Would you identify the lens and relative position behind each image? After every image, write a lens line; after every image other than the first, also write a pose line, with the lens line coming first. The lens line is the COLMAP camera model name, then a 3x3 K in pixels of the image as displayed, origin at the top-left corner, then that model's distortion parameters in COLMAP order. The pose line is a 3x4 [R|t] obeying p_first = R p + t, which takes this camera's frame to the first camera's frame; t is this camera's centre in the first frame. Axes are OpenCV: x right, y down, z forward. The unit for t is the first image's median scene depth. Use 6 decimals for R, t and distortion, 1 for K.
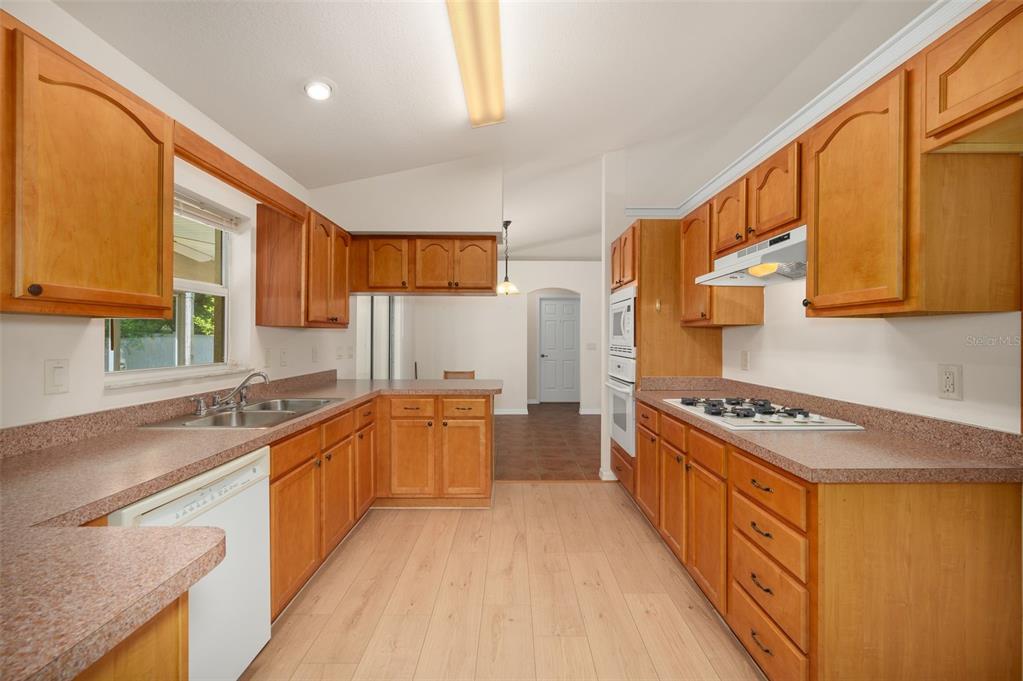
lens RADIAL K [[407.7, 0, 509.5], [0, 407.7, 339.4], [0, 0, 1]] dist [0.000041, 0.000003]
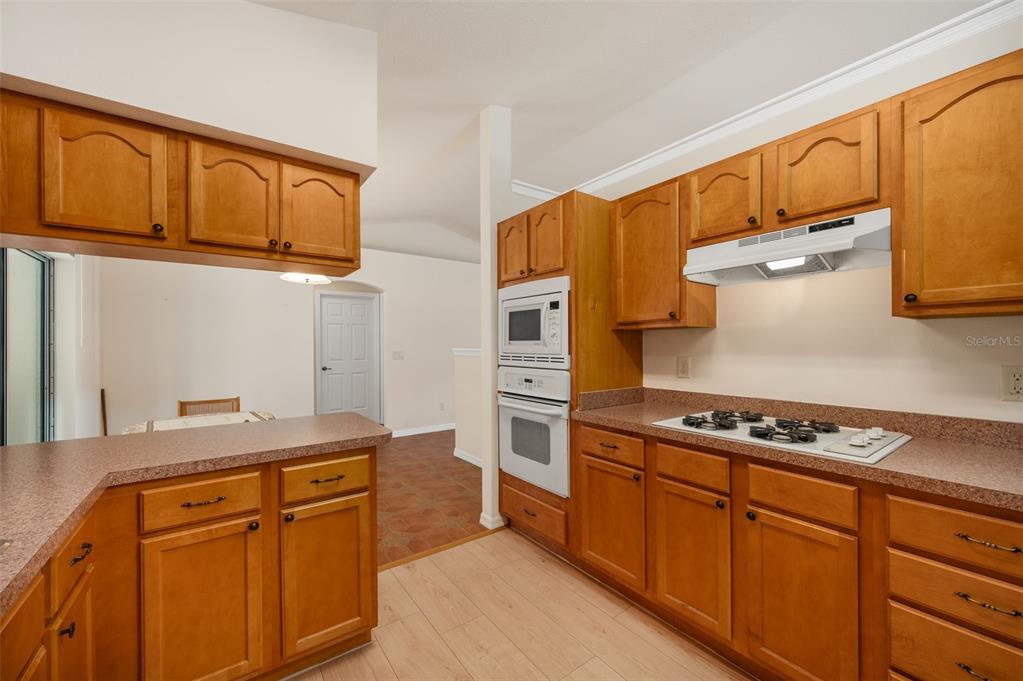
lens RADIAL K [[407.3, 0, 513.8], [0, 407.3, 344.6], [0, 0, 1]] dist [-0.000617, -0.000047]
pose [[0.806327, -0.007779, 0.591419, -0.228740], [0.010836, 0.999940, -0.001622, -0.001030], [-0.591371, 0.007717, 0.806363, 0.431988]]
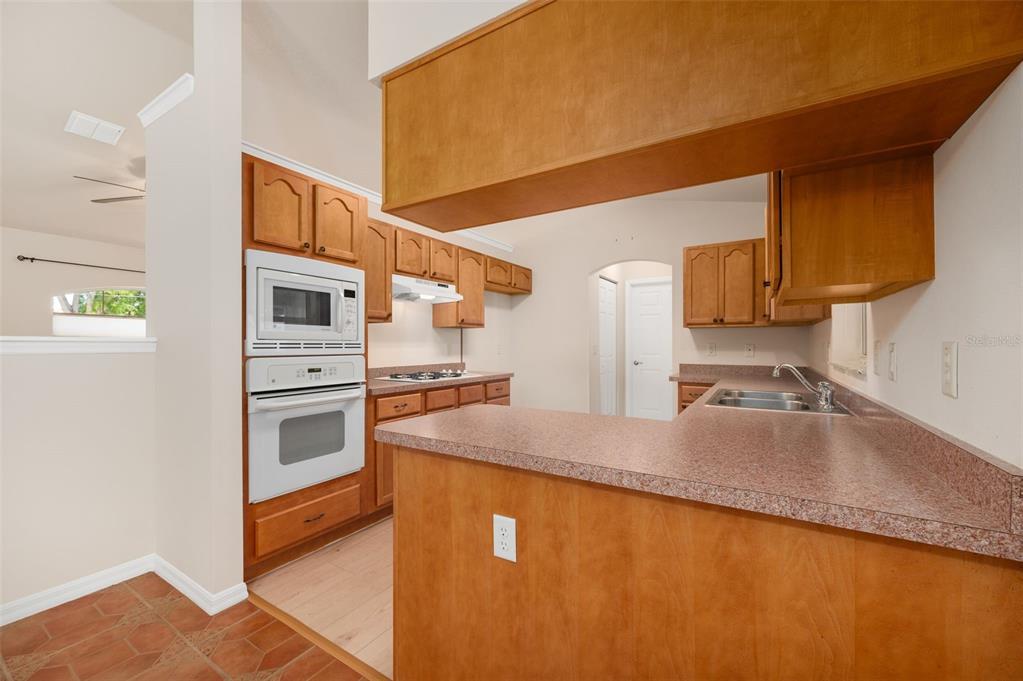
lens RADIAL K [[407.3, 0, 513.8], [0, 407.3, 344.6], [0, 0, 1]] dist [-0.000617, -0.000047]
pose [[-0.855744, -0.003875, 0.517385, -0.410214], [-0.001492, 0.999986, 0.005023, 0.020892], [-0.517398, 0.003526, -0.855738, 1.546513]]
